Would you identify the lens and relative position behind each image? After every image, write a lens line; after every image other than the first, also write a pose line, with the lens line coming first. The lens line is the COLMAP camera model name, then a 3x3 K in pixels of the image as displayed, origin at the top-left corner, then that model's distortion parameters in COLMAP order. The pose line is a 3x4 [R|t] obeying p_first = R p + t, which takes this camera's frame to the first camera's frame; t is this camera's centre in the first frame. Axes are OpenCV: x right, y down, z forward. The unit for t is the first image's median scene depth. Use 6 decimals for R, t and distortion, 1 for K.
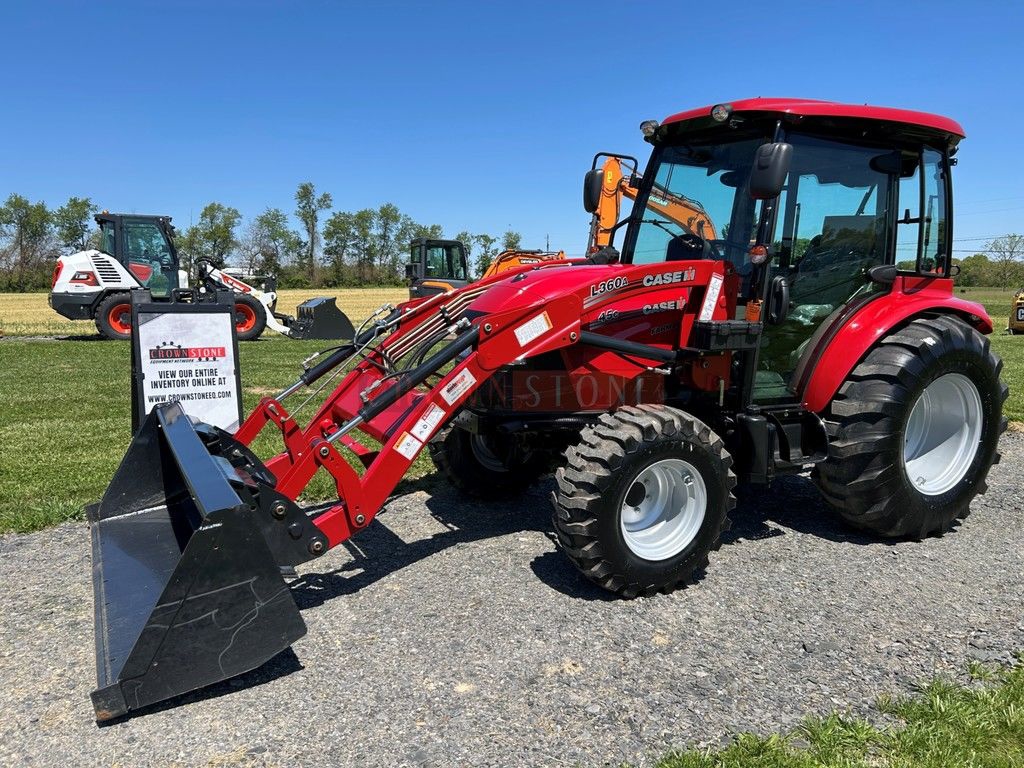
lens RADIAL K [[767.7, 0, 512.0], [0, 767.7, 384.0], [0, 0, 1]] dist [0.079842, -0.104491]
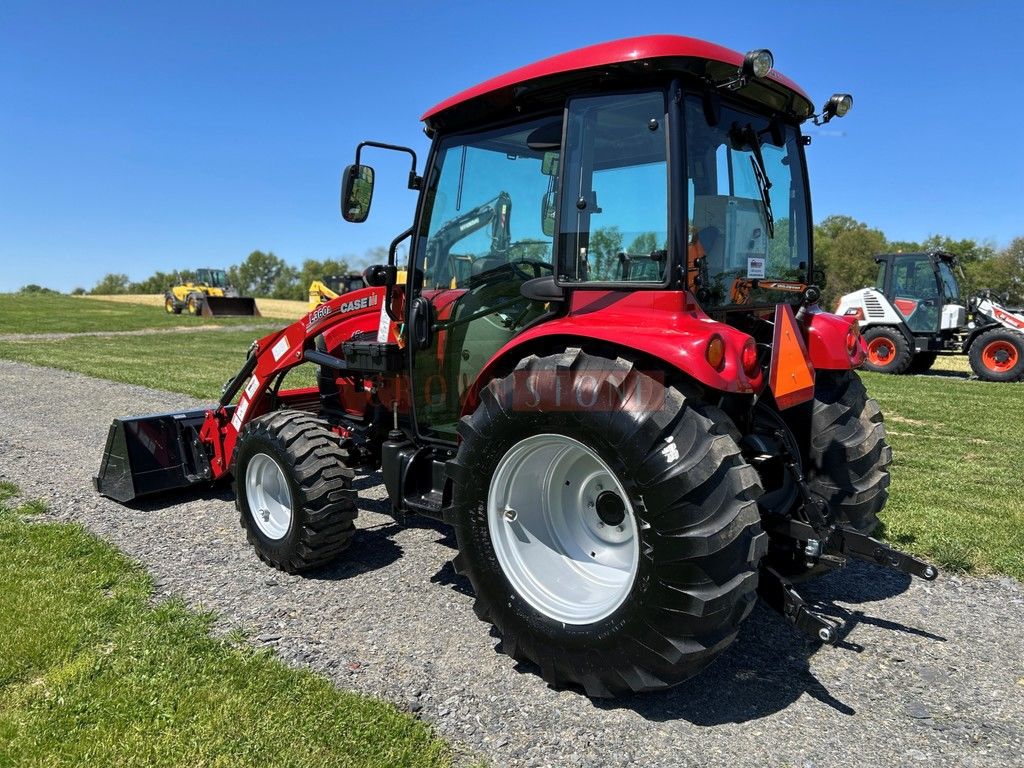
lens RADIAL K [[767.7, 0, 512.0], [0, 767.7, 384.0], [0, 0, 1]] dist [0.079842, -0.104491]
pose [[0.326926, 0.082140, -0.941474, 0.330995], [-0.130063, 0.990647, 0.041266, -0.023775], [0.936057, 0.108960, 0.334551, 0.193652]]
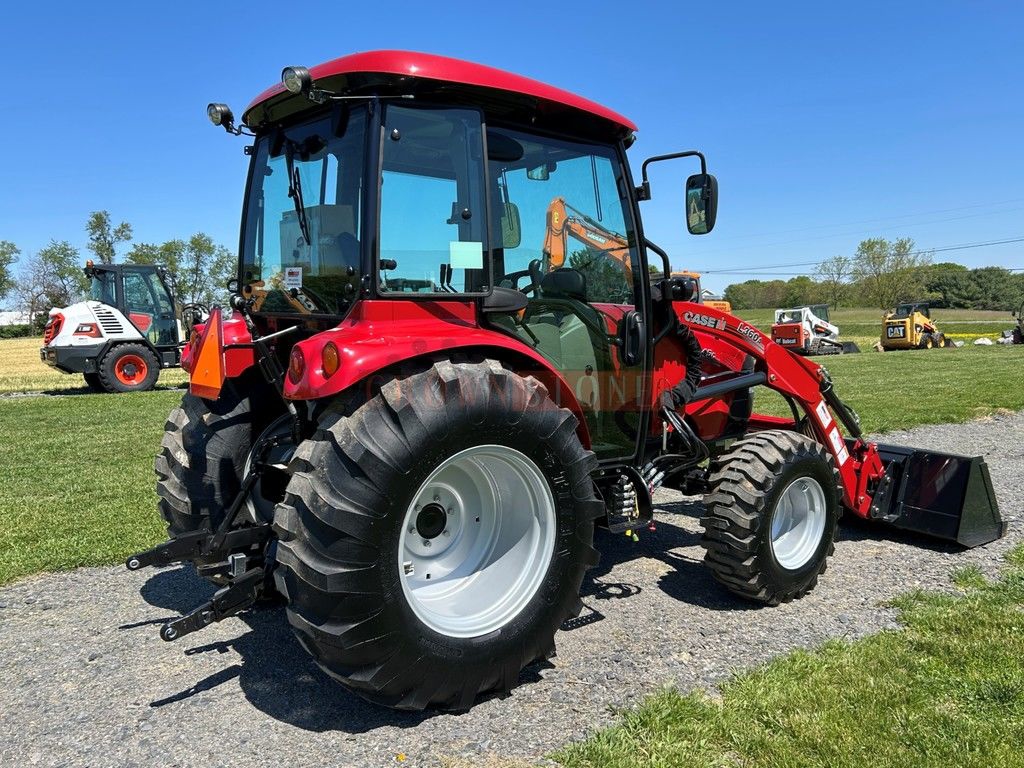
lens RADIAL K [[852.1, 0, 512.0], [0, 852.1, 384.0], [0, 0, 1]] dist [0.088039, -0.160330]
pose [[0.975514, -0.049404, 0.214319, -0.262603], [0.060156, 0.997222, -0.043936, 0.010584], [-0.211553, 0.055753, 0.975775, -0.160632]]
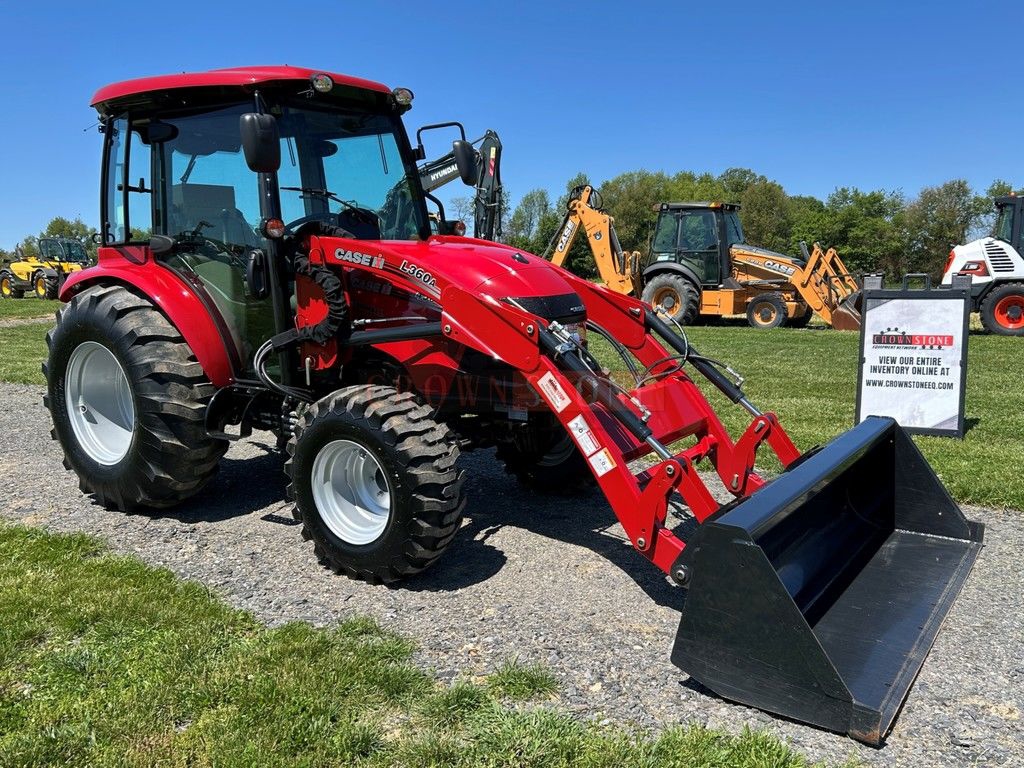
lens RADIAL K [[864.6, 0, 512.0], [0, 864.6, 384.0], [0, 0, 1]] dist [0.106542, -0.164223]
pose [[0.482674, 0.081764, -0.871975, 0.113082], [-0.087810, 0.995134, 0.044706, 0.003706], [0.871387, 0.054990, 0.487505, 0.010502]]
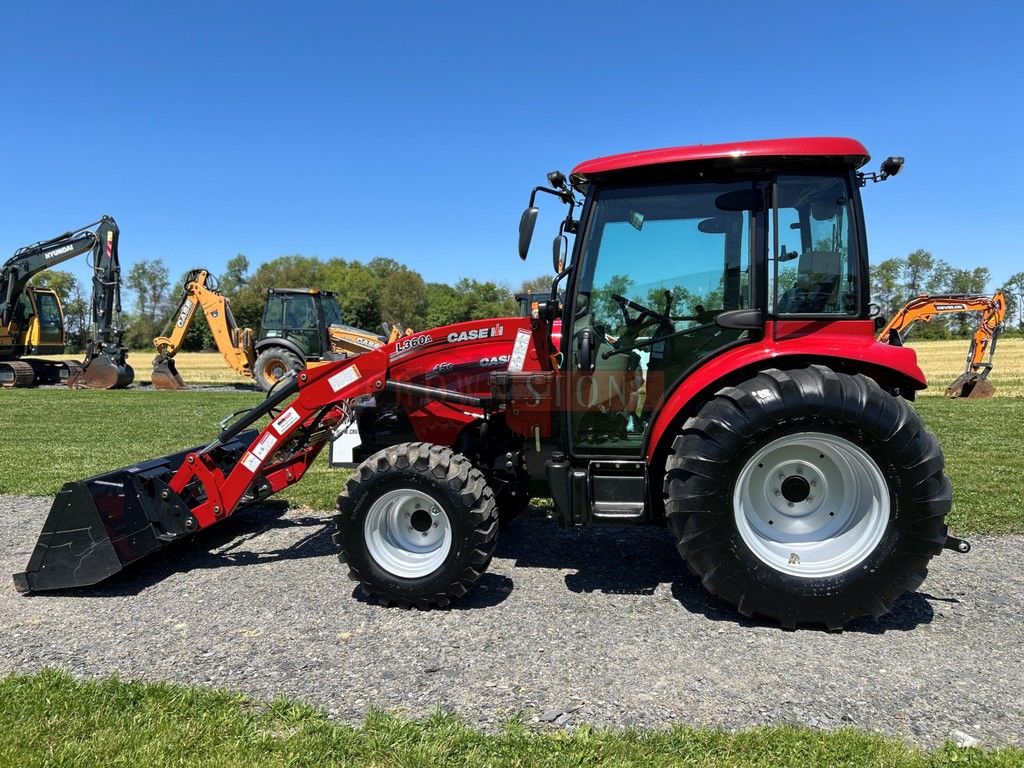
lens RADIAL K [[767.7, 0, 512.0], [0, 767.7, 384.0], [0, 0, 1]] dist [0.079842, -0.104491]
pose [[0.786136, 0.001717, -0.618051, 0.234652], [-0.048361, 0.997101, -0.058742, -0.000228], [0.616158, 0.076068, 0.783940, 0.037792]]
